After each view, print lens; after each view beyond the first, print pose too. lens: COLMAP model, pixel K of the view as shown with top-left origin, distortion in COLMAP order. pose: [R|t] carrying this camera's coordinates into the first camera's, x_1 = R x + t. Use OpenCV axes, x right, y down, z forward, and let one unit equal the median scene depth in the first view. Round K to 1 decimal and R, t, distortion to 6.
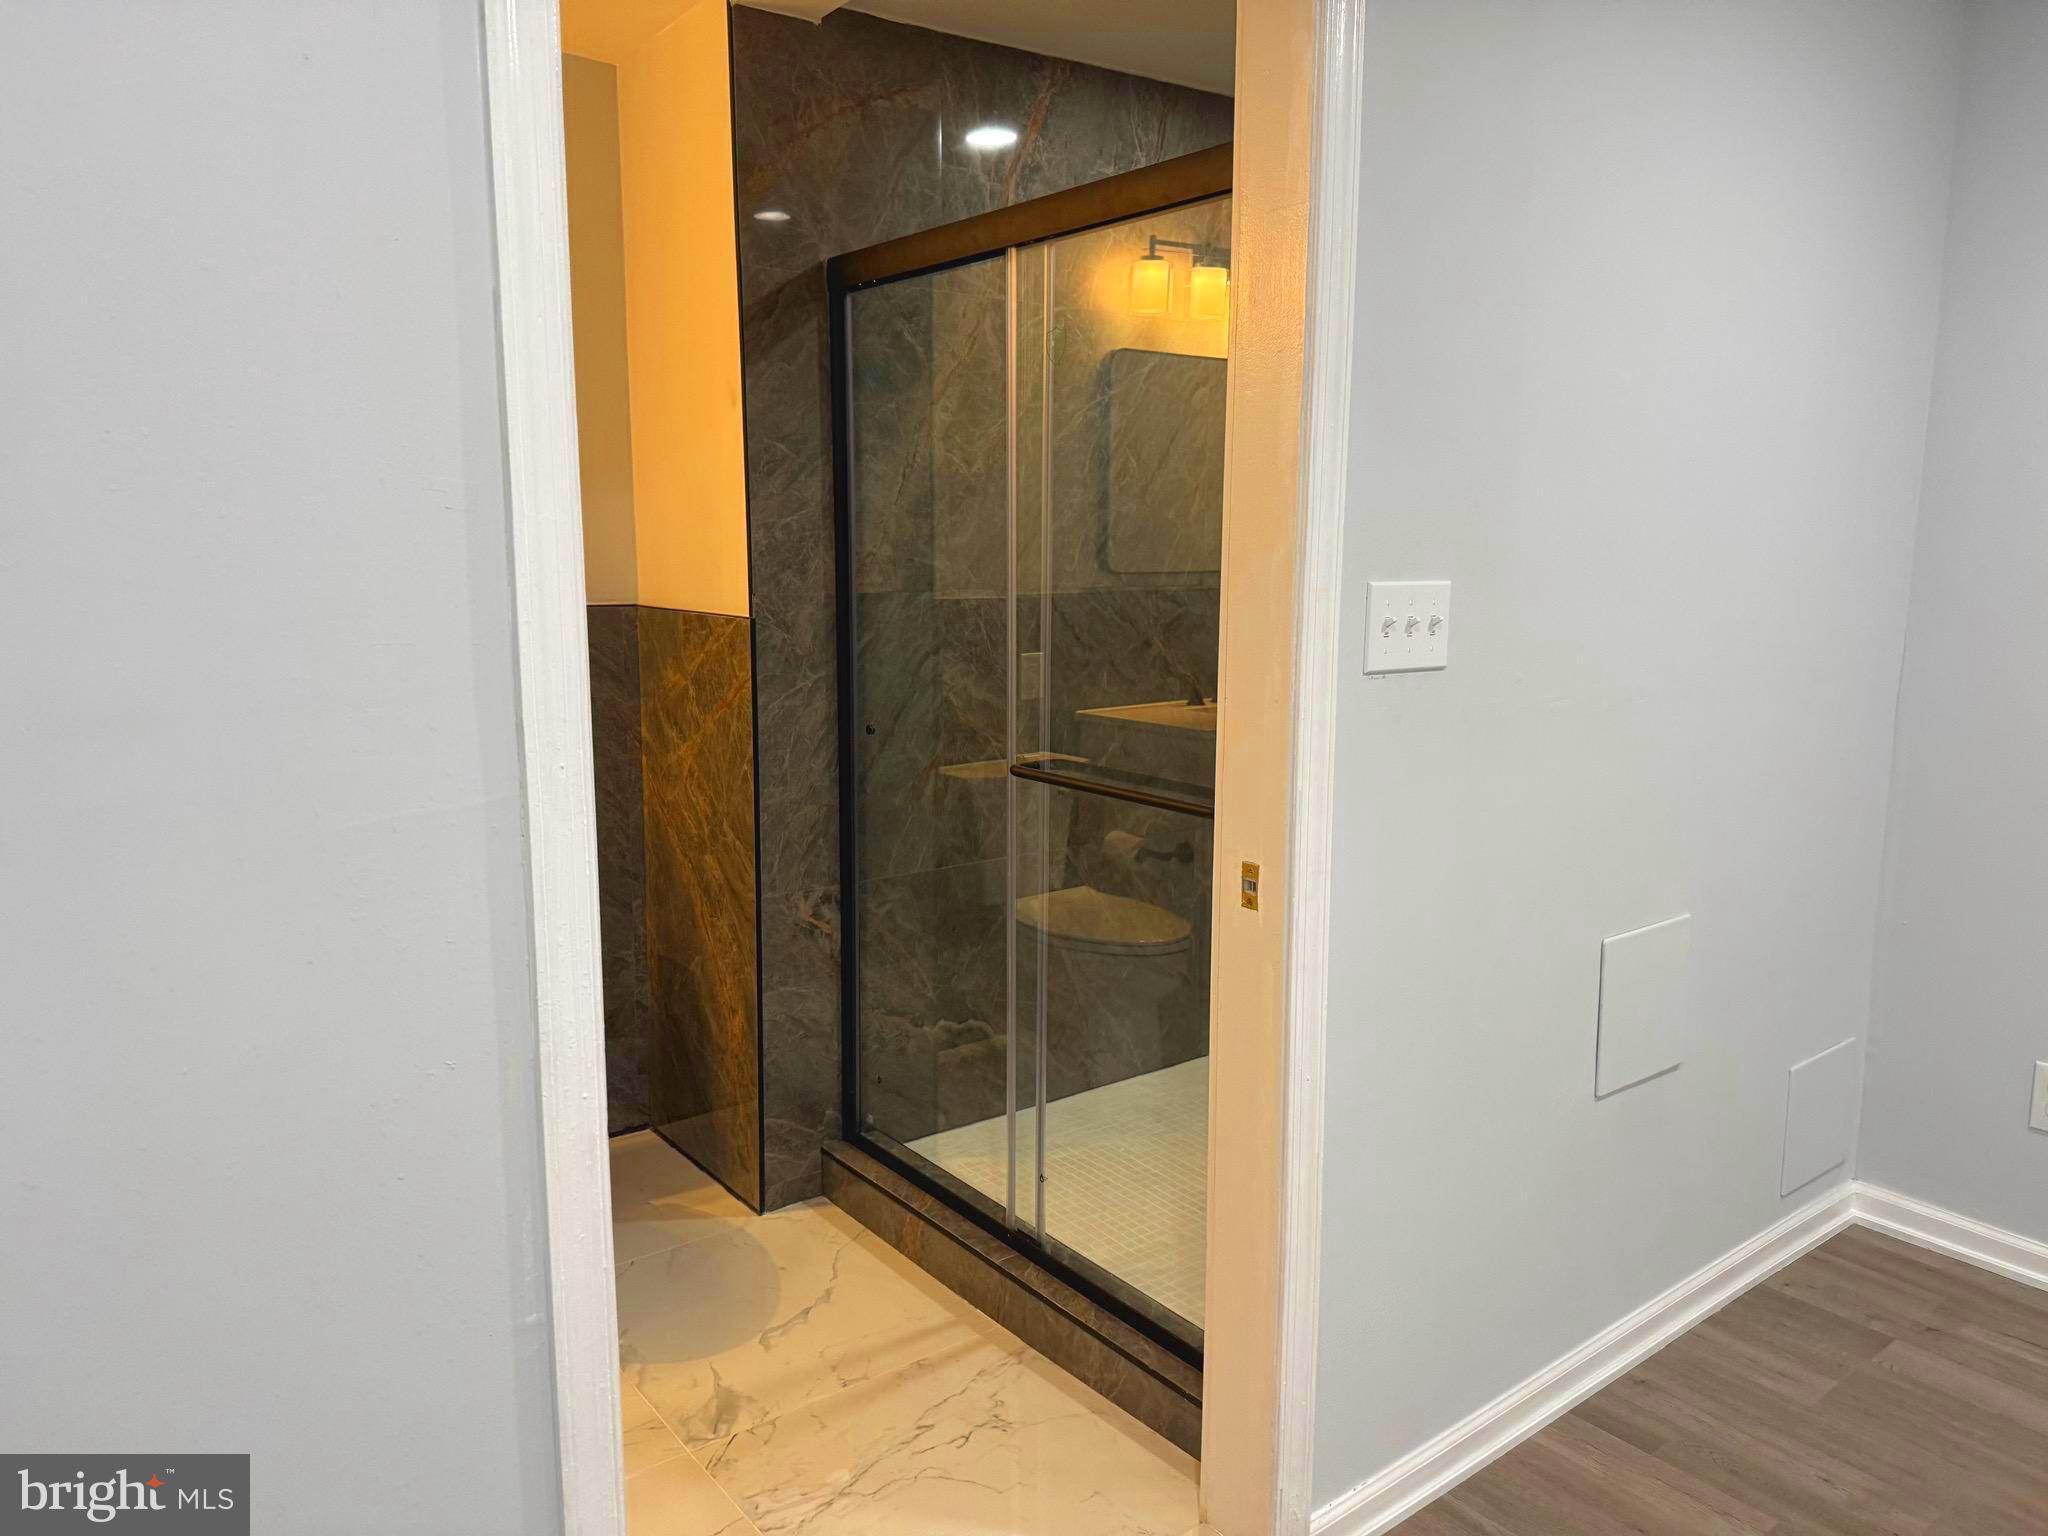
lens RADIAL K [[1448.5, 0, 1021.2], [0, 1448.5, 751.1], [0, 0, 1]] dist [0.081812, -0.087811]
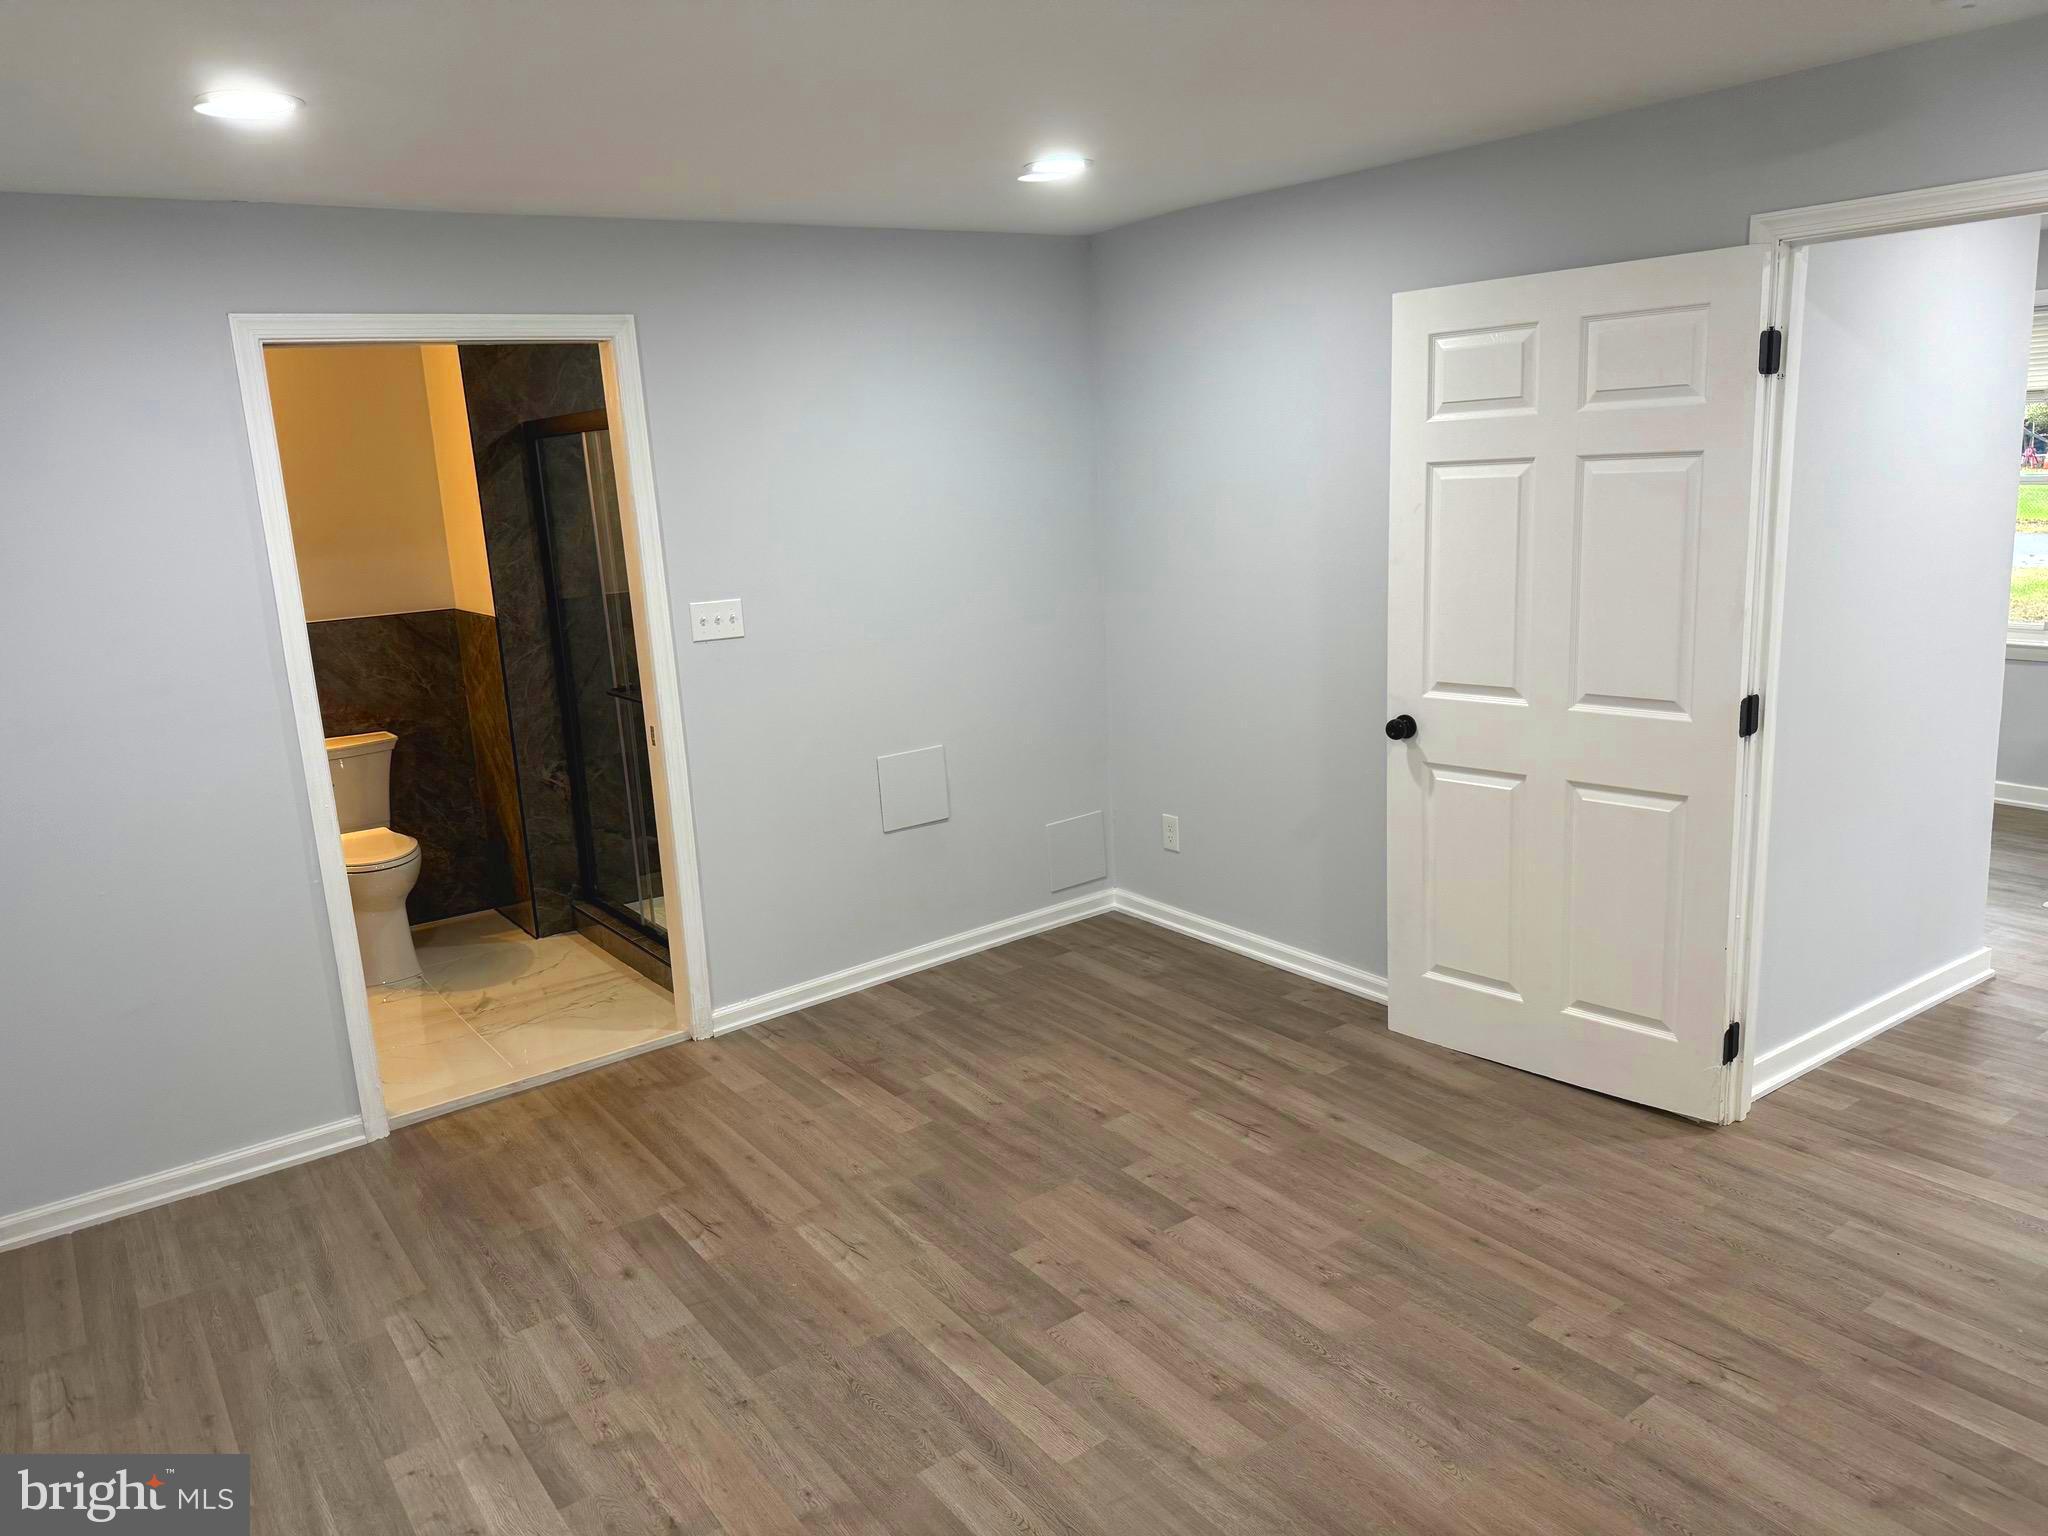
lens RADIAL K [[1448.5, 0, 1028.7], [0, 1448.5, 762.1], [0, 0, 1]] dist [0.081812, -0.087811]
pose [[0.998135, -0.051916, -0.032107, 0.536971], [0.053783, 0.996731, 0.060287, 0.016223], [0.028872, -0.061901, 0.997665, -0.848032]]
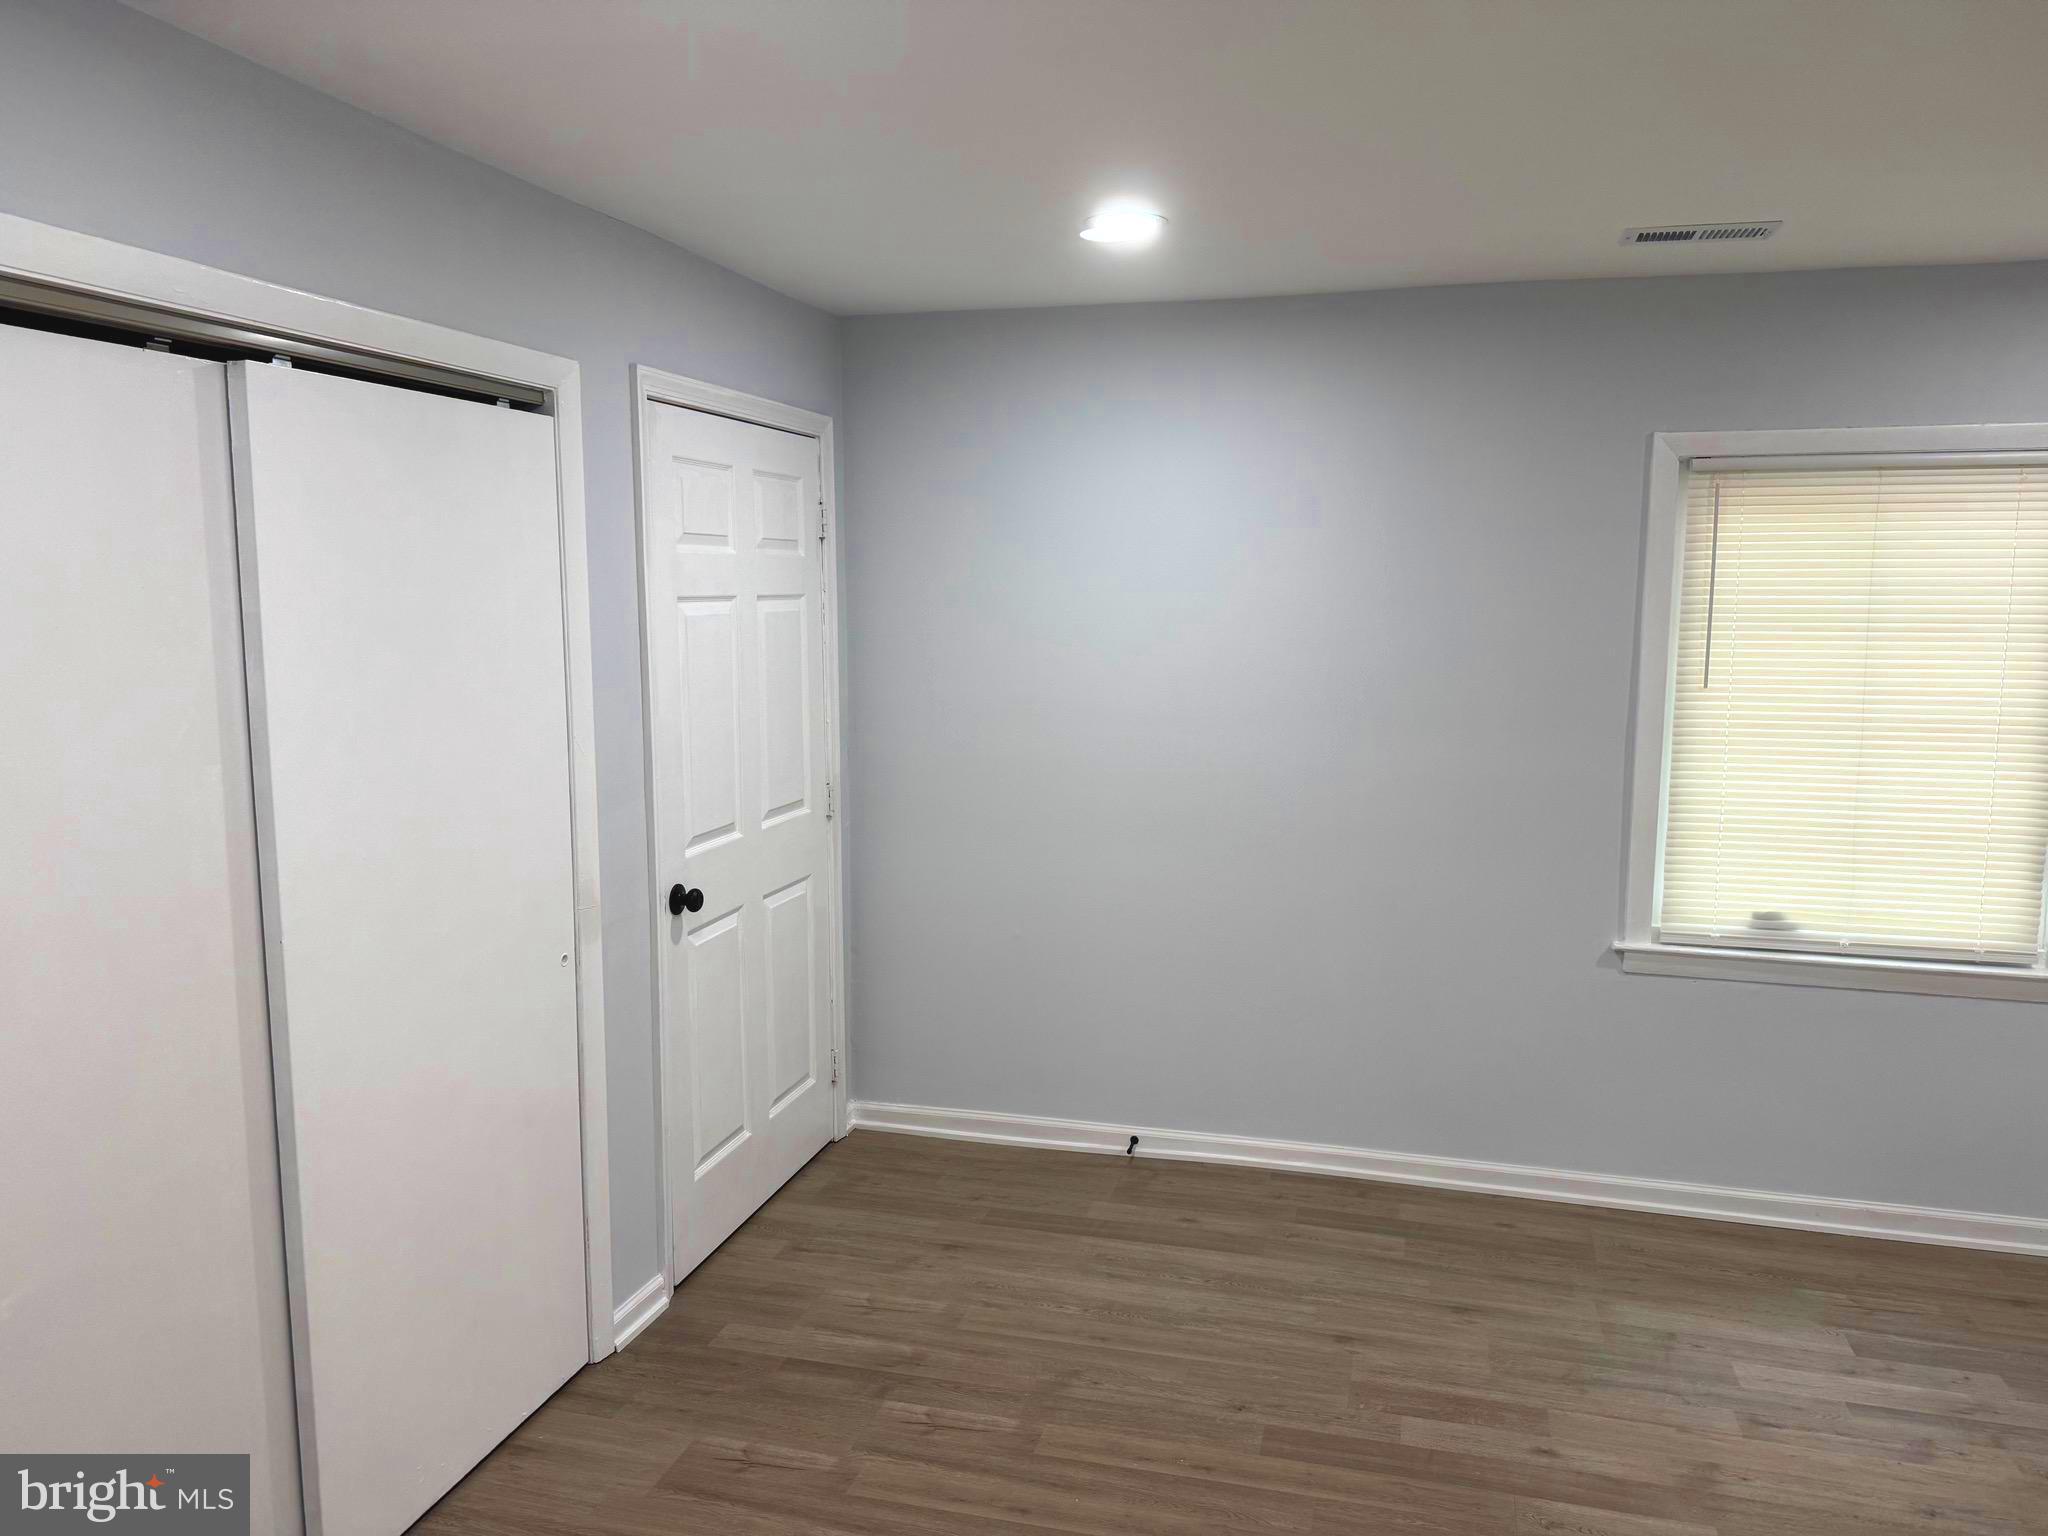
lens RADIAL K [[1448.5, 0, 1040.0], [0, 1448.5, 766.1], [0, 0, 1]] dist [0.081812, -0.087811]
pose [[-0.782526, 0.077086, -0.617828, 1.261512], [-0.098865, 0.964332, 0.245539, -0.134474], [0.614718, 0.253223, -0.746994, 0.309619]]
